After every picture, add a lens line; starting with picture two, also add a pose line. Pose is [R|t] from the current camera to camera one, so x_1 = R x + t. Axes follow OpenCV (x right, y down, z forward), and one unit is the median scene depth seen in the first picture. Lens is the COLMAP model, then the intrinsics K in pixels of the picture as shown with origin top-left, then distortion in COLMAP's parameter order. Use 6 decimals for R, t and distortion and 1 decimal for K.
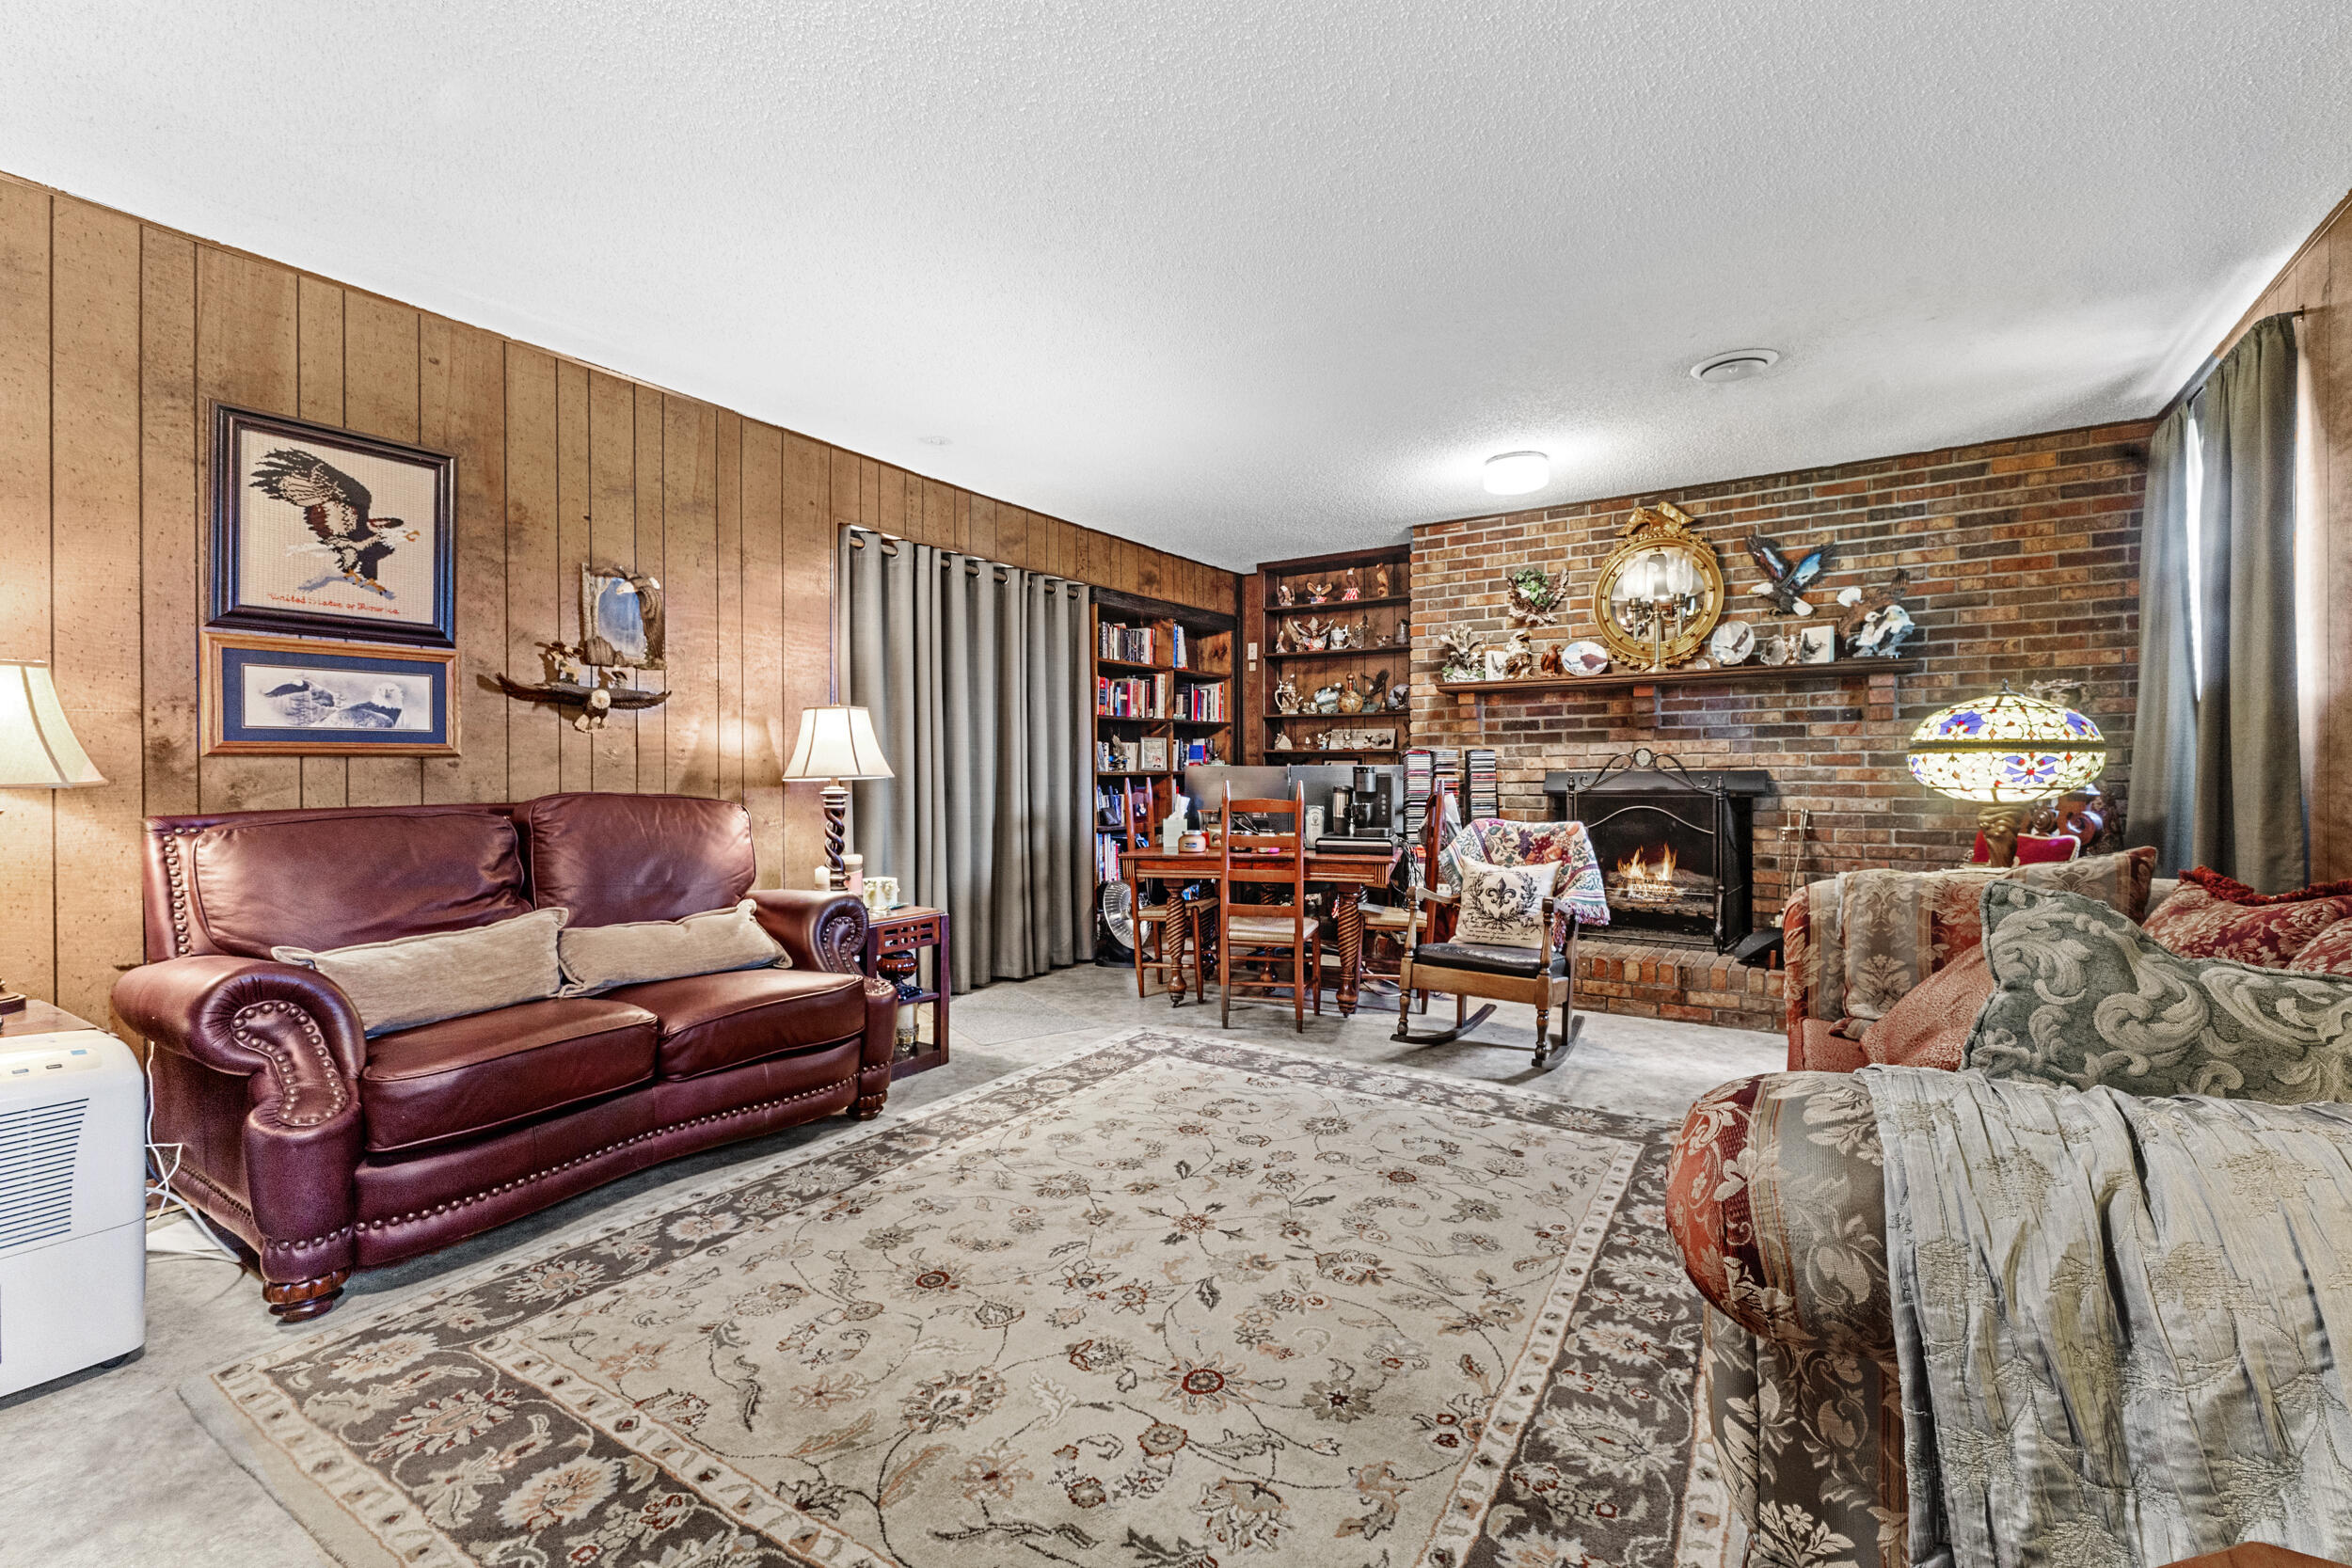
lens RADIAL K [[1032.8, 0, 1178.4], [0, 1032.8, 778.6], [0, 0, 1]] dist [-0.000413, 0.000042]
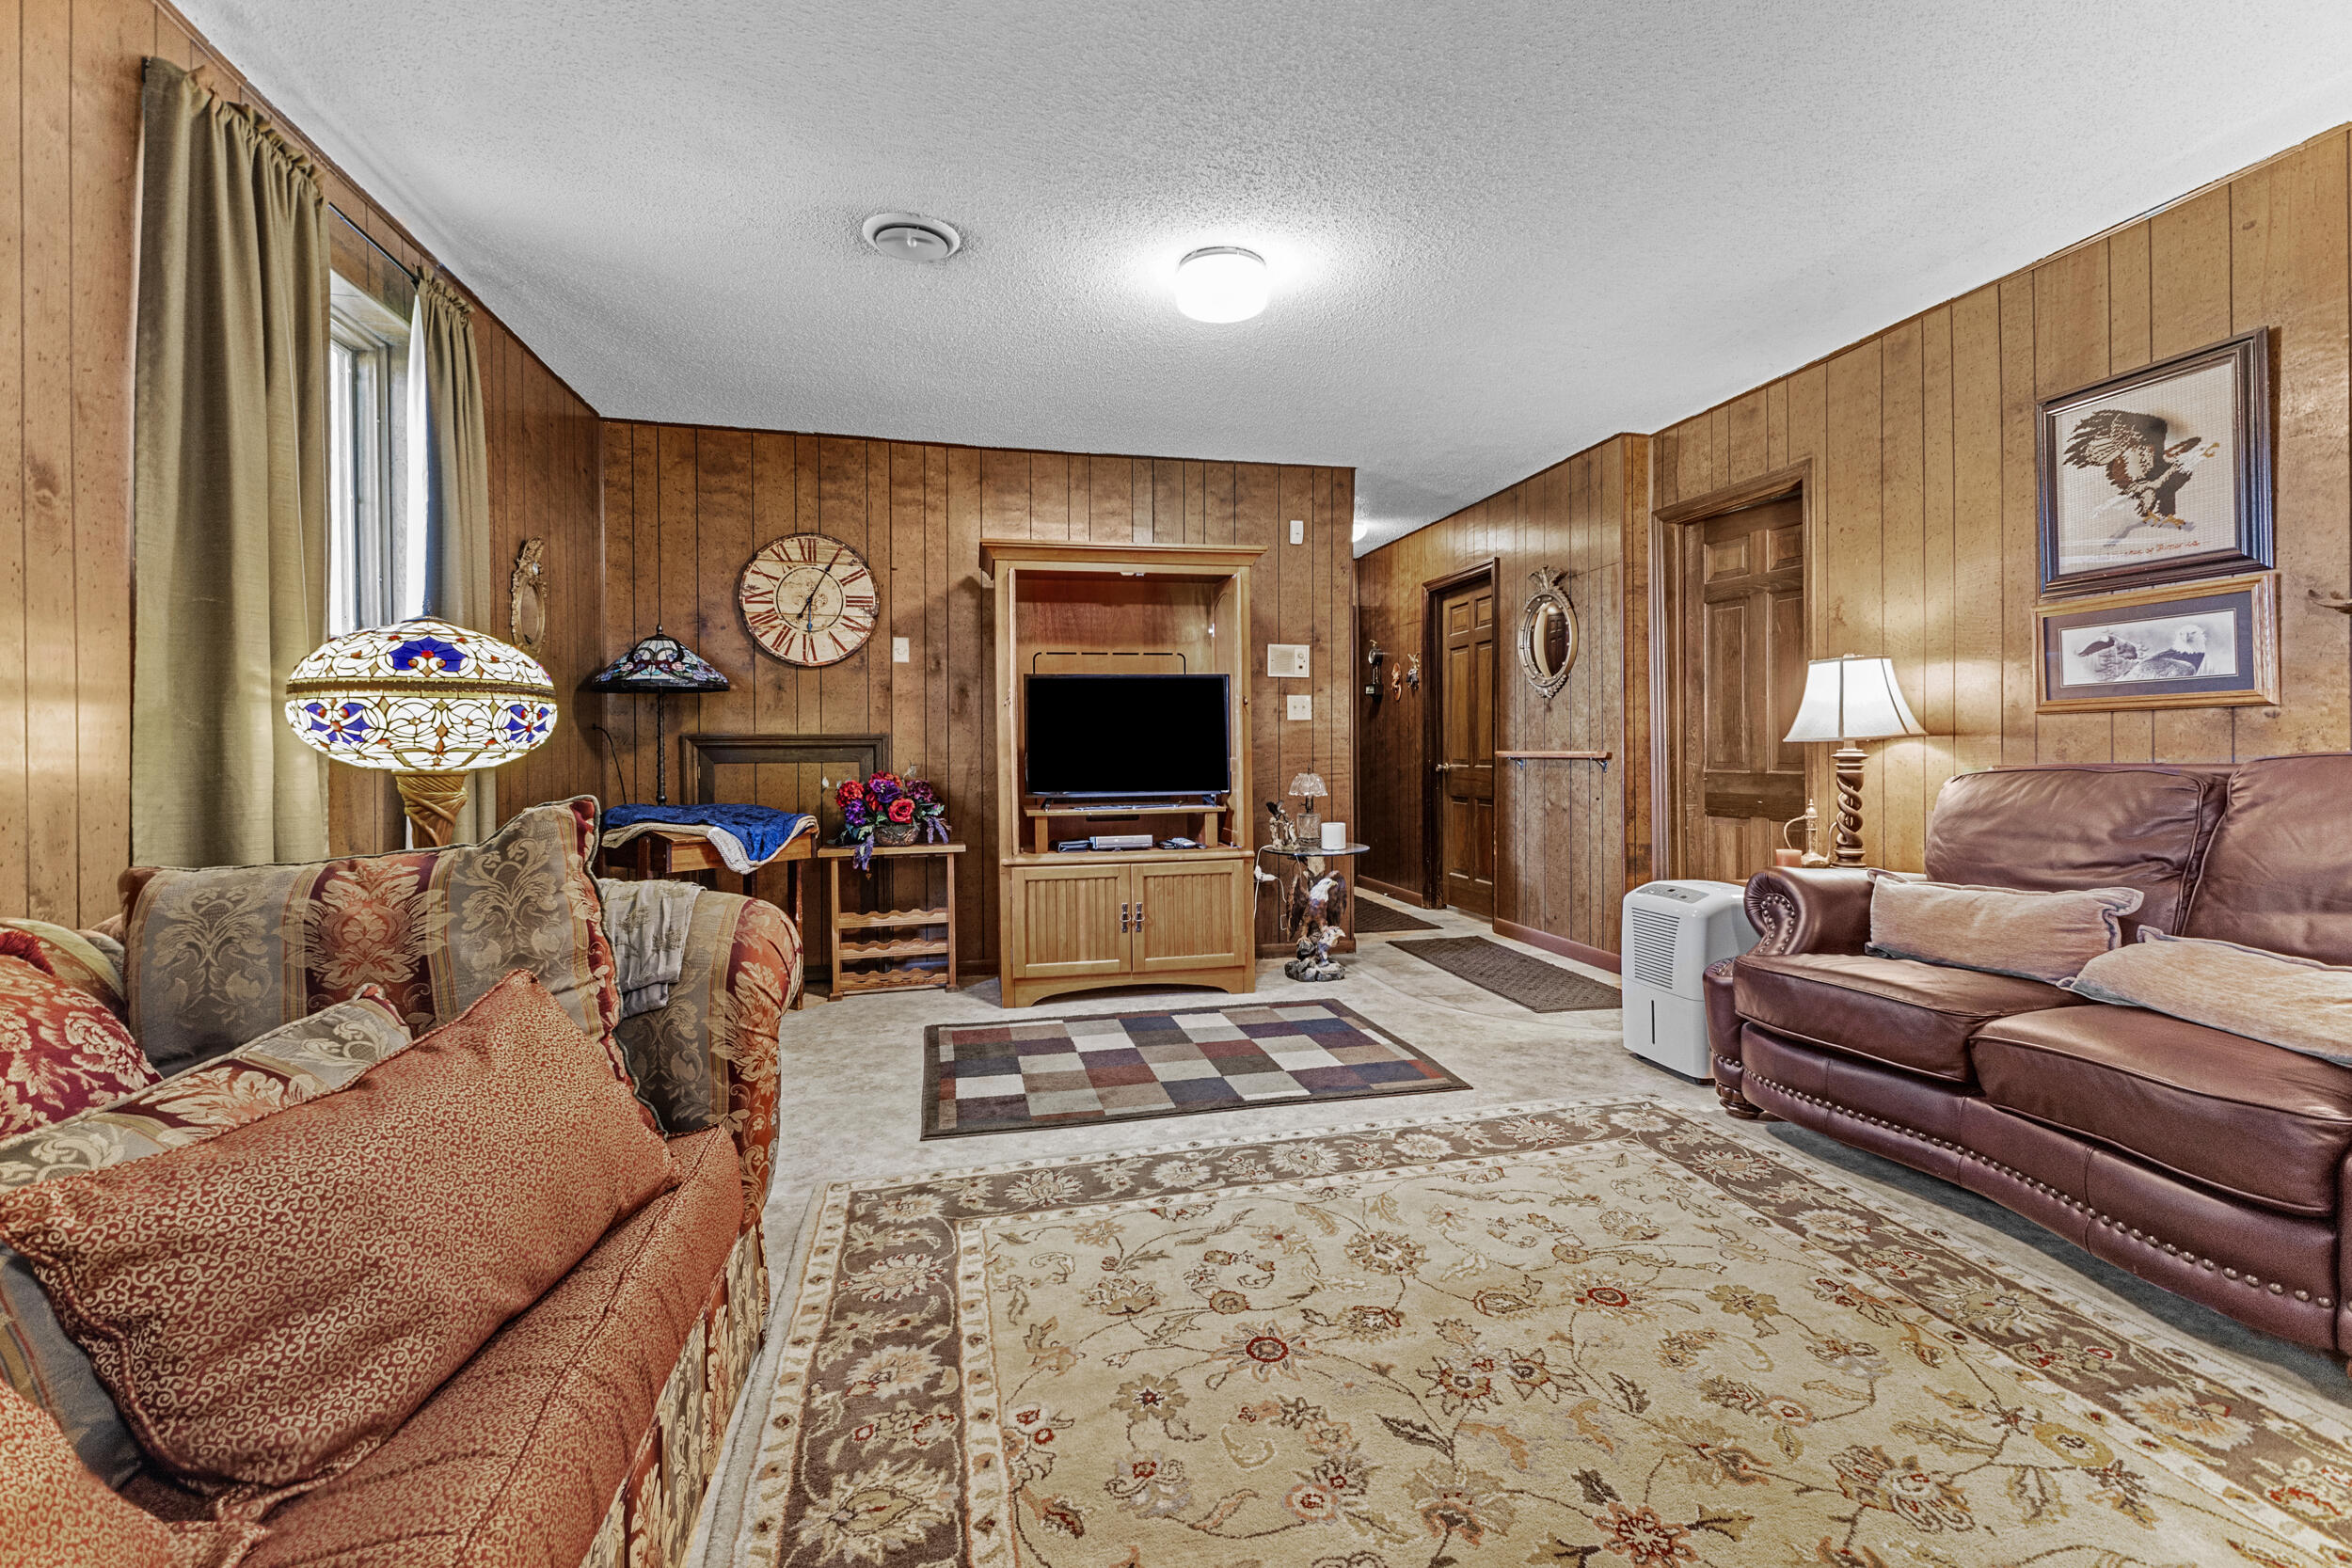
lens RADIAL K [[1032.8, 0, 1194.2], [0, 1032.8, 746.4], [0, 0, 1]] dist [-0.000413, 0.000042]
pose [[-0.693037, 0.004804, -0.720886, 0.559972], [0.000802, 0.999982, 0.005893, 0.007206], [0.720901, 0.003506, -0.693029, 1.178635]]
